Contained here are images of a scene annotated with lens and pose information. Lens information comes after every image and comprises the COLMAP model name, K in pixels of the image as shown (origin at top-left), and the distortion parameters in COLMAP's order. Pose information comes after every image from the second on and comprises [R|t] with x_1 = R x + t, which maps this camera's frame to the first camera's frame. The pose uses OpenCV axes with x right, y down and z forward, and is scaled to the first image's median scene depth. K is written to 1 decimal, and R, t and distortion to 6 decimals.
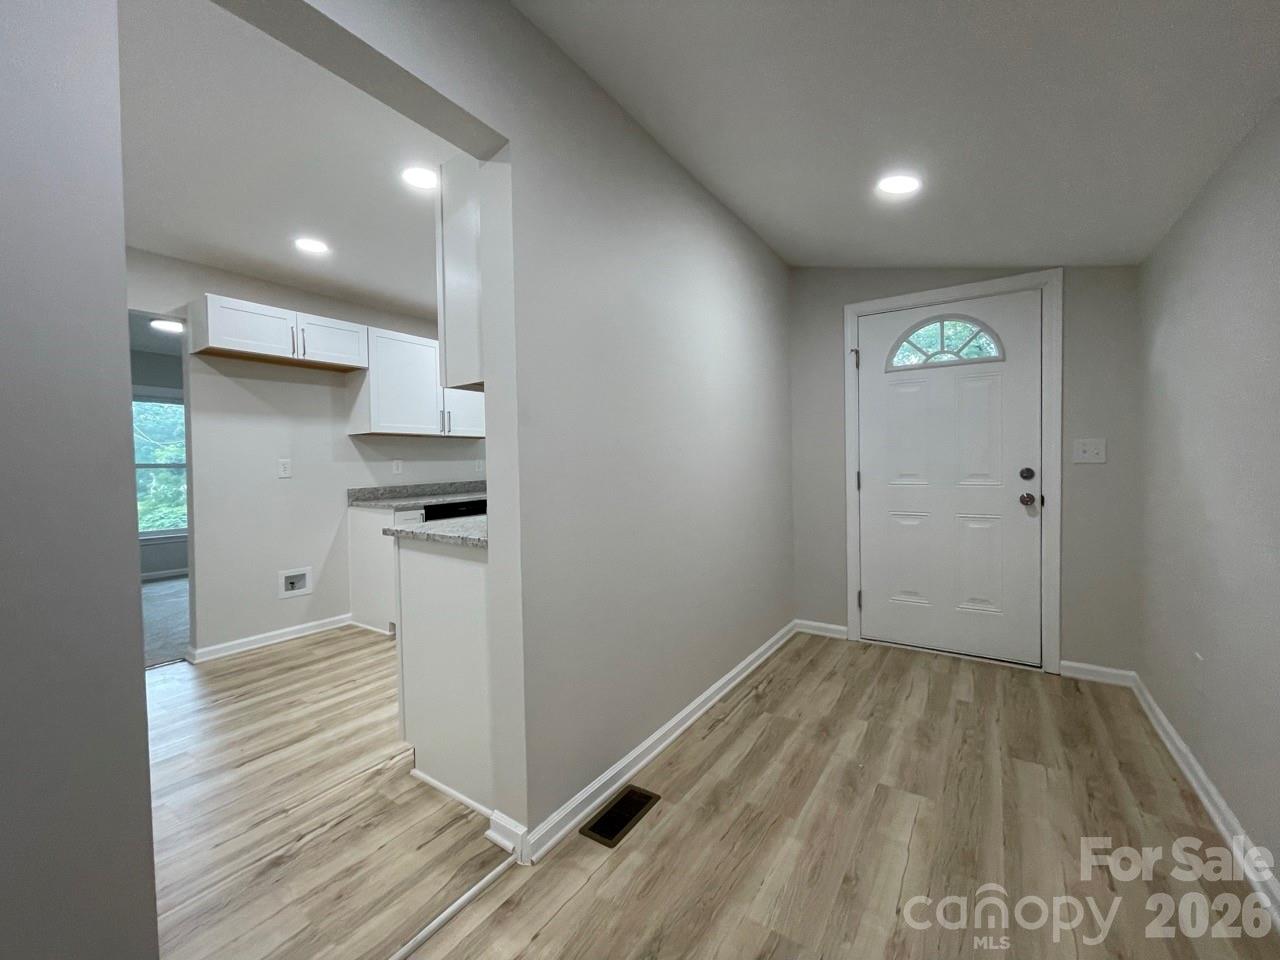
lens RADIAL K [[516.1, 0, 641.8], [0, 516.1, 474.5], [0, 0, 1]] dist [-0.008302, 0.000732]
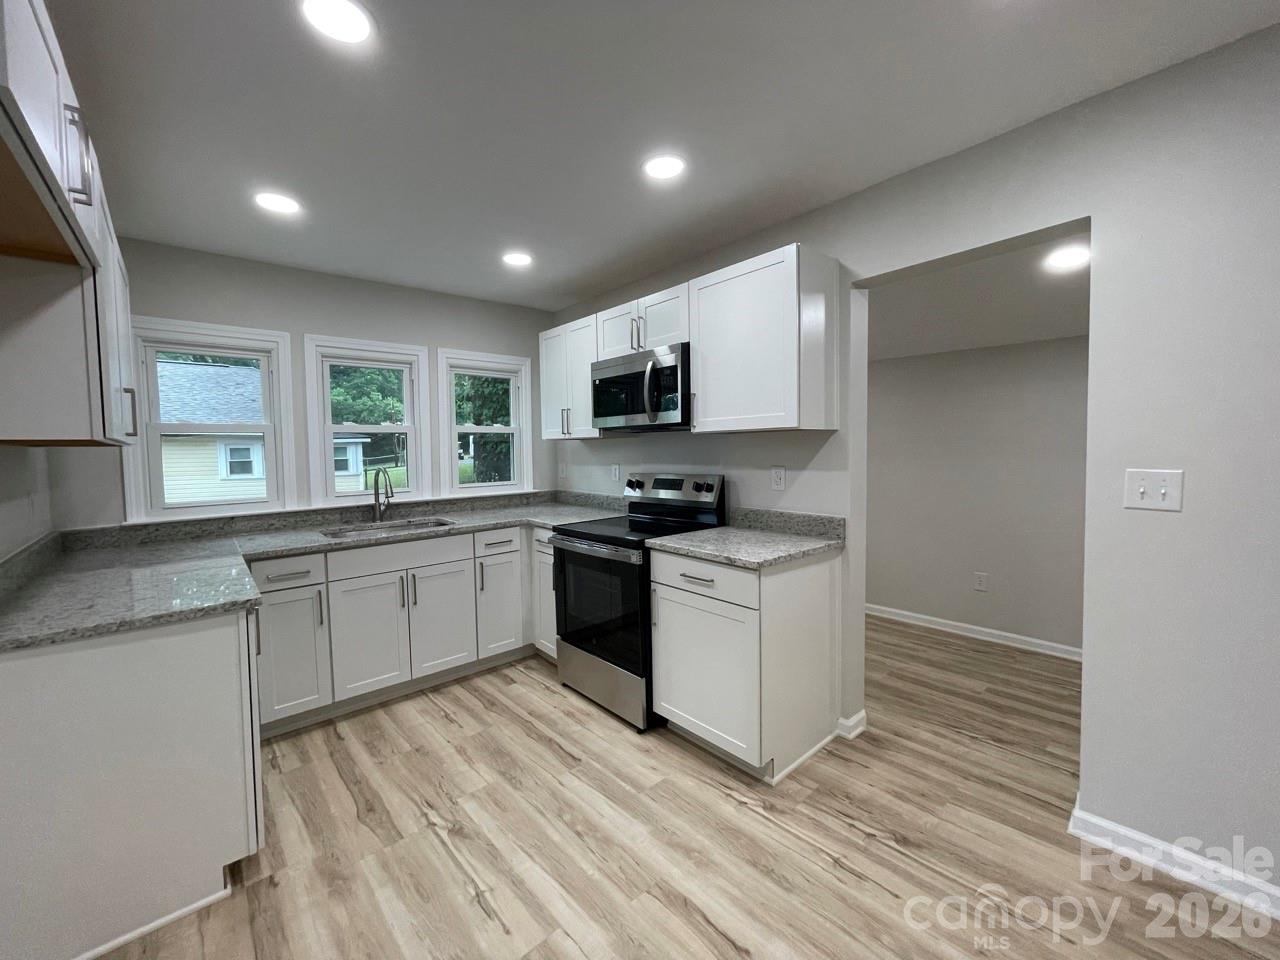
lens RADIAL K [[516.1, 0, 639.1], [0, 516.1, 473.0], [0, 0, 1]] dist [-0.008302, 0.000732]
pose [[0.240576, -0.030663, 0.970146, -0.894007], [0.033420, 0.999170, 0.023293, -0.056897], [-0.970055, 0.026818, 0.241401, 0.582109]]
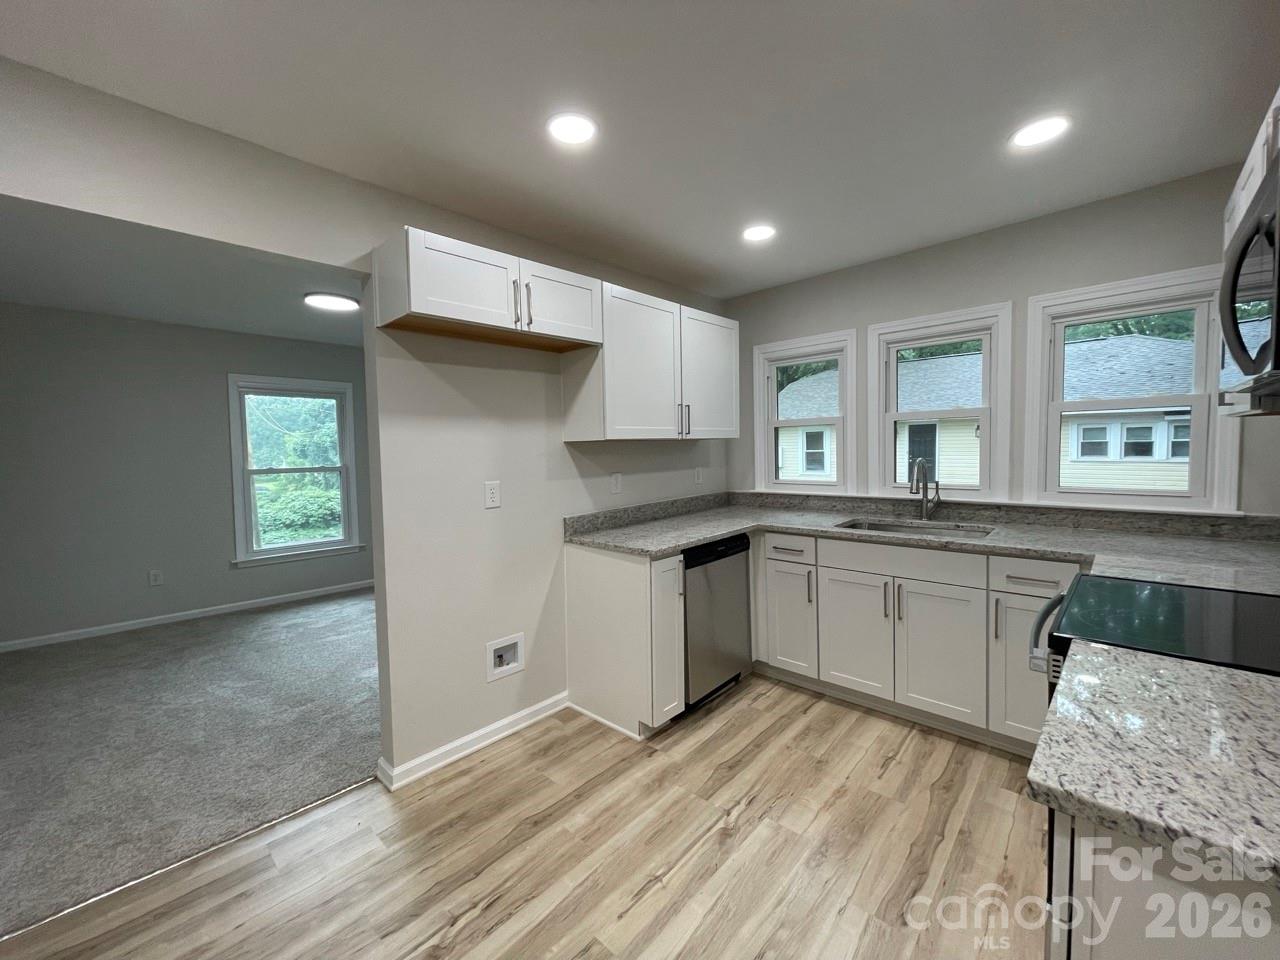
lens RADIAL K [[516.1, 0, 633.5], [0, 516.1, 473.3], [0, 0, 1]] dist [-0.008302, 0.000732]
pose [[0.986899, 0.003913, -0.161291, -0.422050], [0.001609, 0.999417, 0.034094, -0.066856], [0.161331, -0.033907, 0.986318, 0.372644]]
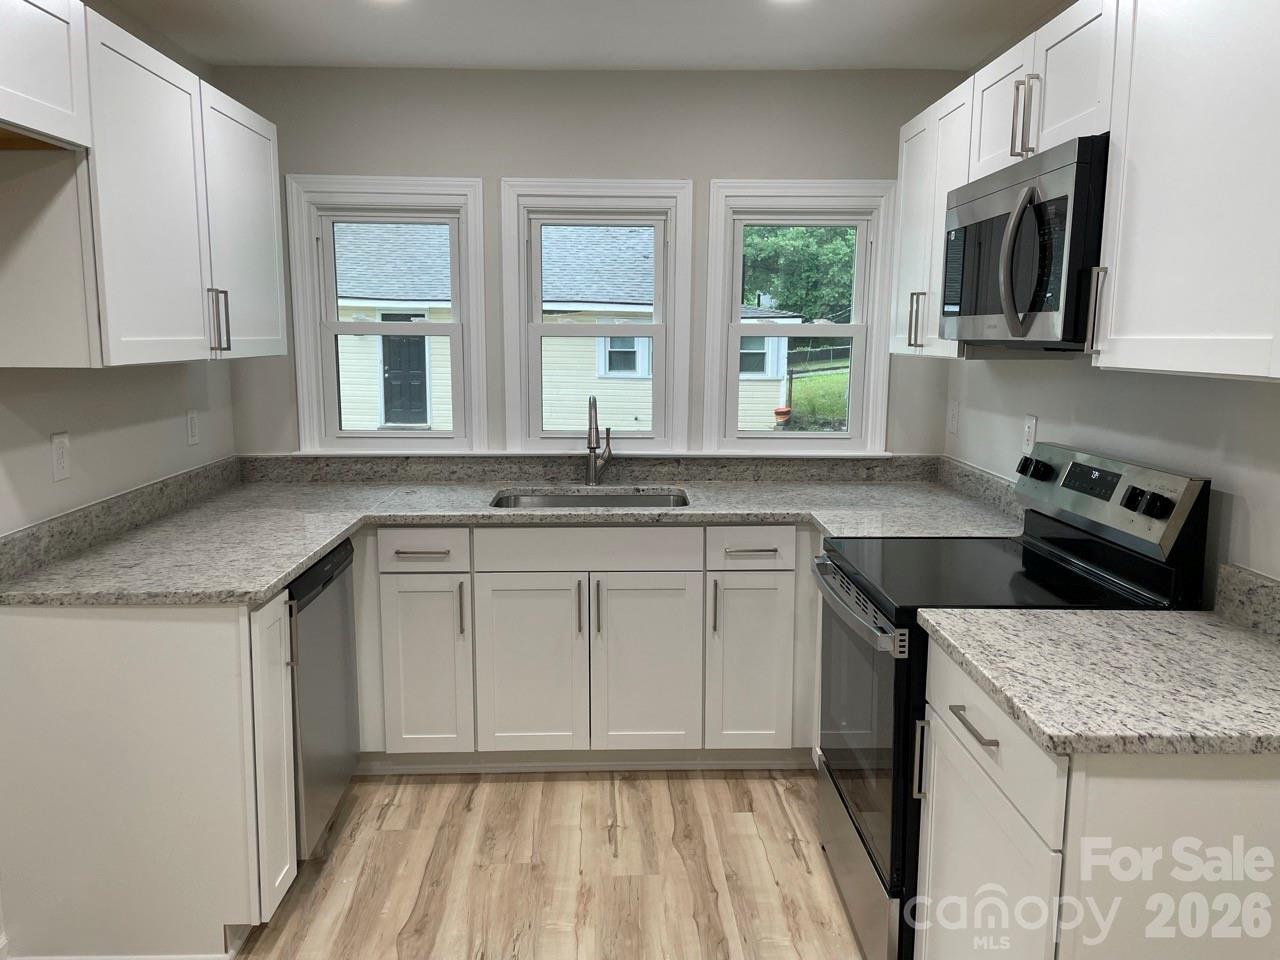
lens RADIAL K [[968.0, 0, 646.1], [0, 968.0, 480.1], [0, 0, 1]] dist [0.083041, -0.105085]
pose [[0.804767, -0.062308, 0.590312, -0.686140], [-0.010503, 0.992825, 0.119112, -0.097243], [-0.593498, -0.102058, 0.798338, 0.369665]]
